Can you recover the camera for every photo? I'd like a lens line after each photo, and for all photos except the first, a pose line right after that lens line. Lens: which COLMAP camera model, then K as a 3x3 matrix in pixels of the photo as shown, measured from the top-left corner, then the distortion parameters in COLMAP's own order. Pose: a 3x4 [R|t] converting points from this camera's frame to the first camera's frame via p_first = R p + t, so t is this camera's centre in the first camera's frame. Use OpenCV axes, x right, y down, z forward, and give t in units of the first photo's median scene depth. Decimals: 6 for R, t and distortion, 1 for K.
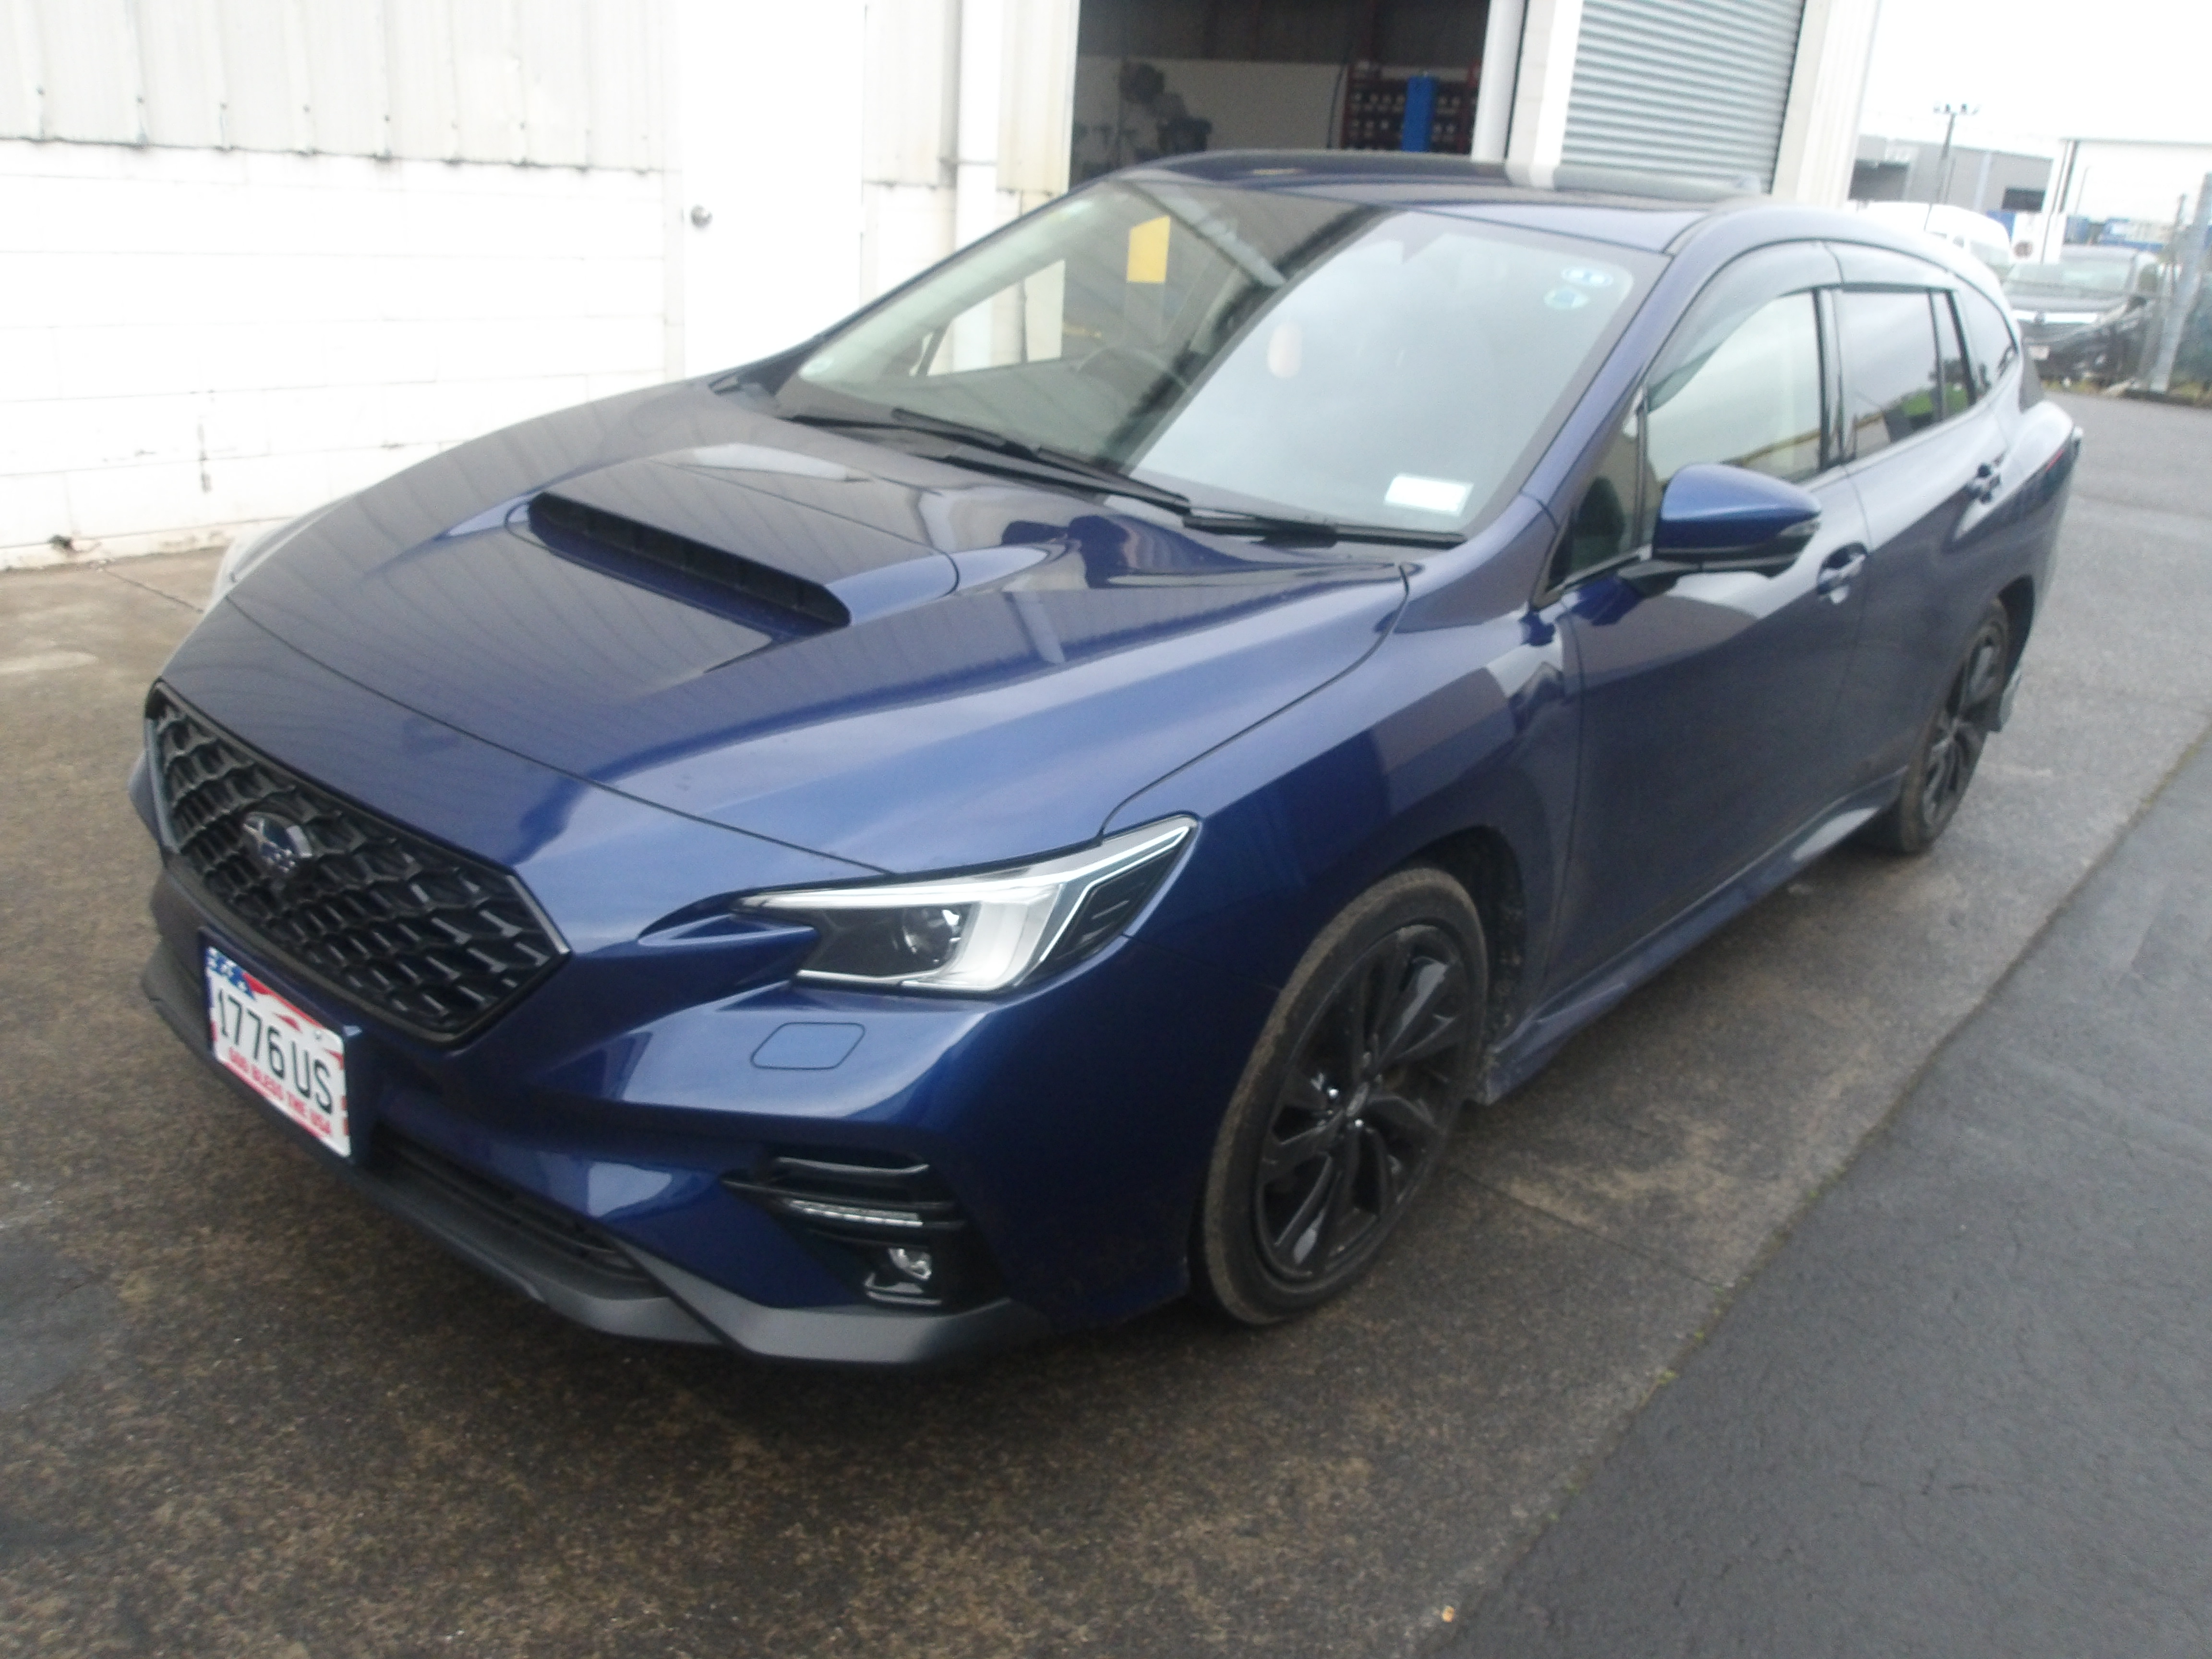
lens RADIAL K [[1788.3, 0, 1106.0], [0, 1788.3, 829.5], [0, 0, 1]] dist [0.006625, 0.009132]
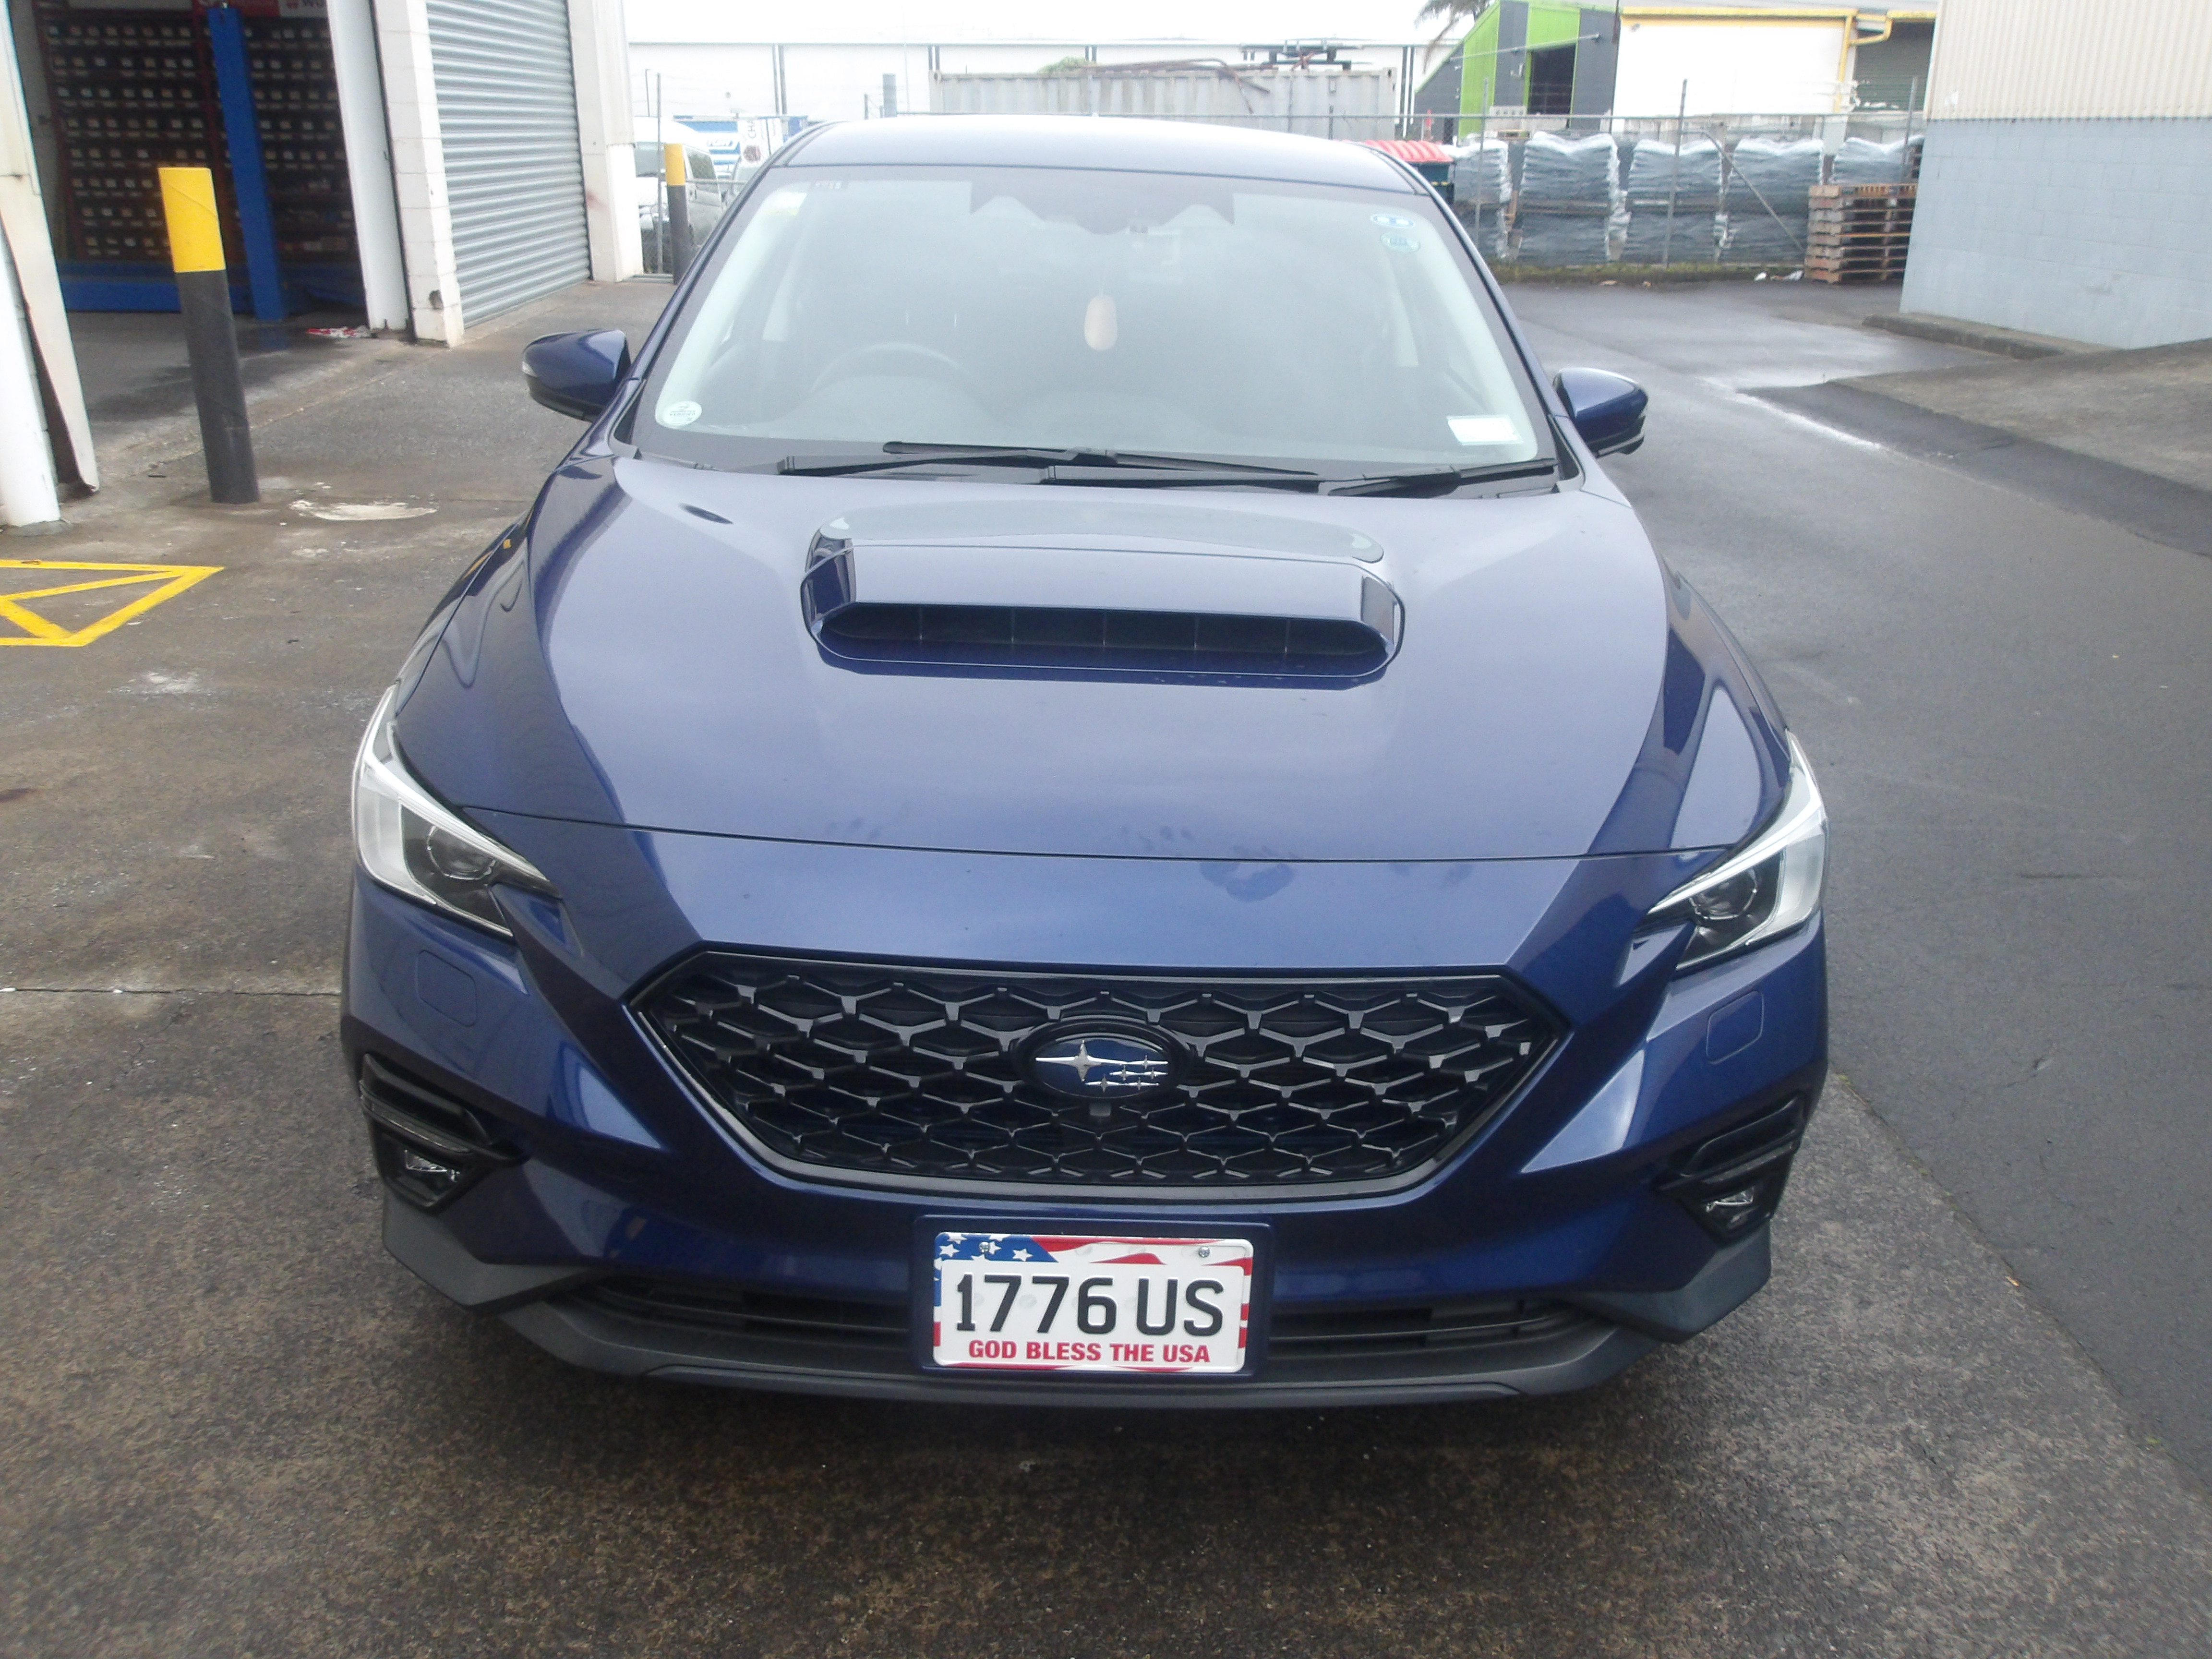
lens RADIAL K [[1788.3, 0, 1106.0], [0, 1788.3, 829.5], [0, 0, 1]] dist [0.006625, 0.009132]
pose [[0.759375, -0.296125, 0.579361, -0.658327], [0.271866, 0.953383, 0.130959, -0.146963], [-0.591134, 0.058061, 0.804481, 0.234686]]
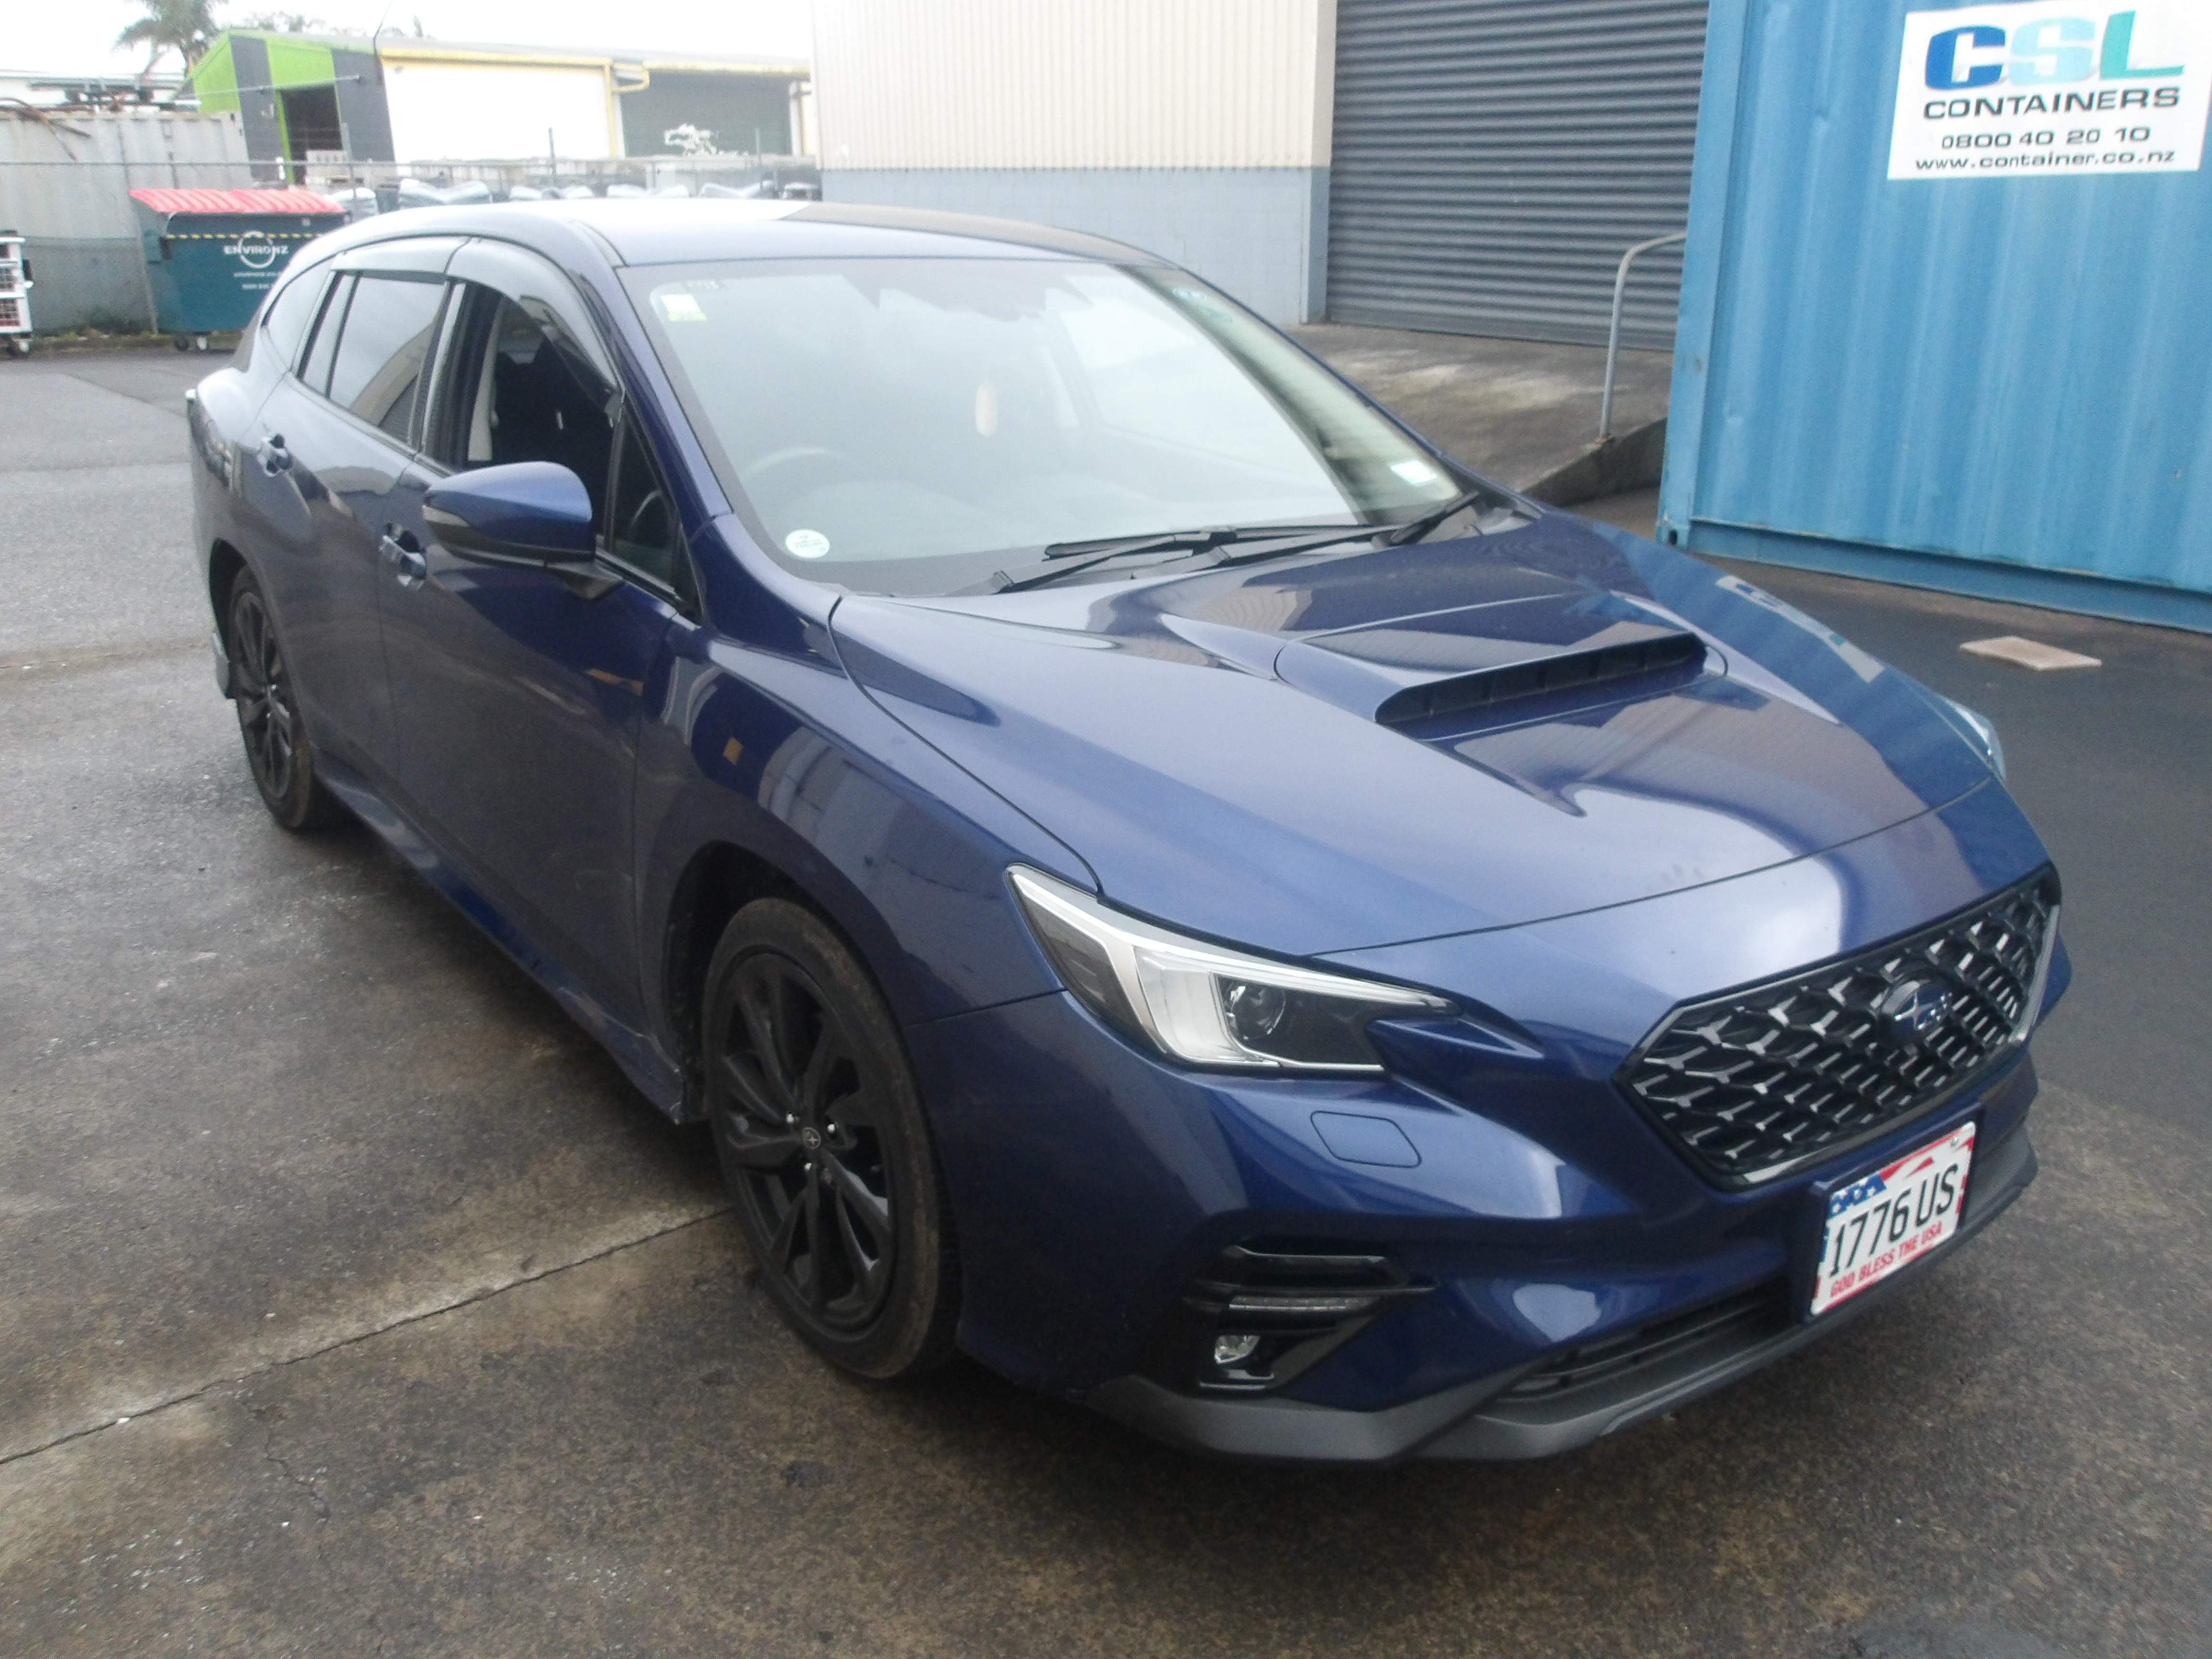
lens RADIAL K [[1788.3, 0, 1106.0], [0, 1788.3, 829.5], [0, 0, 1]] dist [0.006625, 0.009132]
pose [[0.229514, -0.400087, 0.887273, -1.022053], [0.359596, 0.881966, 0.304676, -0.396317], [-0.904441, 0.249132, 0.346293, 0.749182]]
